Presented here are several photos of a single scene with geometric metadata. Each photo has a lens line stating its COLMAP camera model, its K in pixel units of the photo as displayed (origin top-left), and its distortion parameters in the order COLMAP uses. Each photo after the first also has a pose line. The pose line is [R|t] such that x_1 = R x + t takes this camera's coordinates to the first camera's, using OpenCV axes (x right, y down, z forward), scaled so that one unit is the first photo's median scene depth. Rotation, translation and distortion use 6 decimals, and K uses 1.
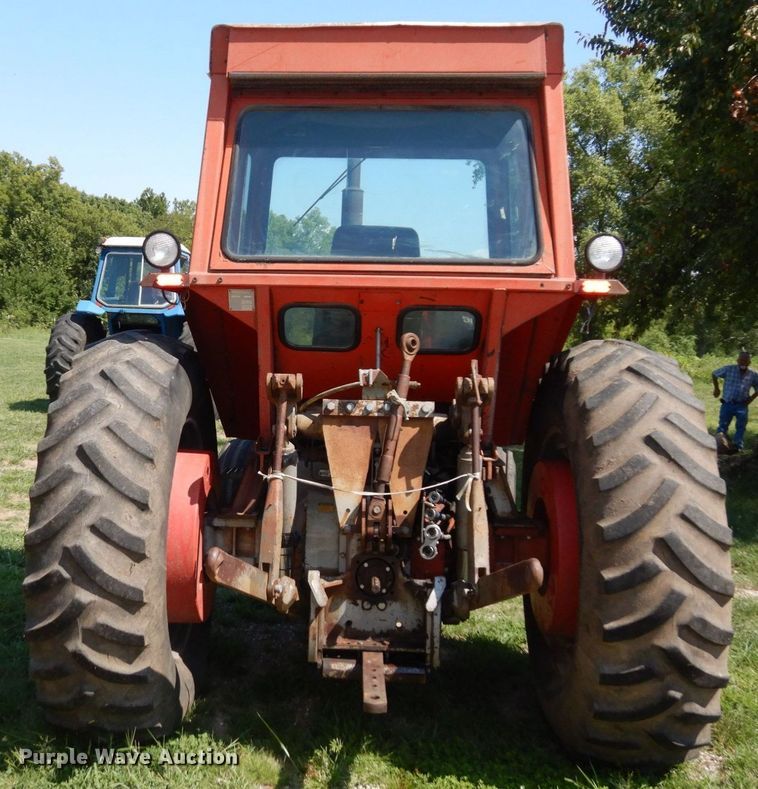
lens RADIAL K [[937.3, 0, 316.7], [0, 937.3, 367.0], [0, 0, 1]] dist [0.045701, -0.003908]
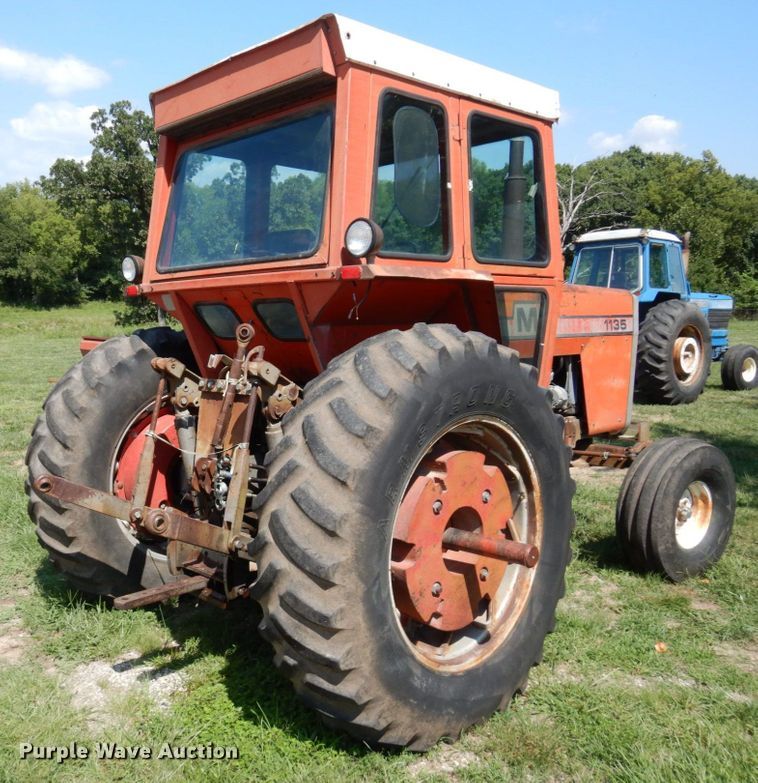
lens RADIAL K [[779.7, 0, 254.3], [0, 779.7, 415.0], [0, 0, 1]] dist [0.042566, 0.010723]
pose [[0.680099, 0.055720, -0.731000, 0.842663], [0.001987, 0.996964, 0.077842, 0.002011], [0.733118, -0.054393, 0.677923, 0.336484]]
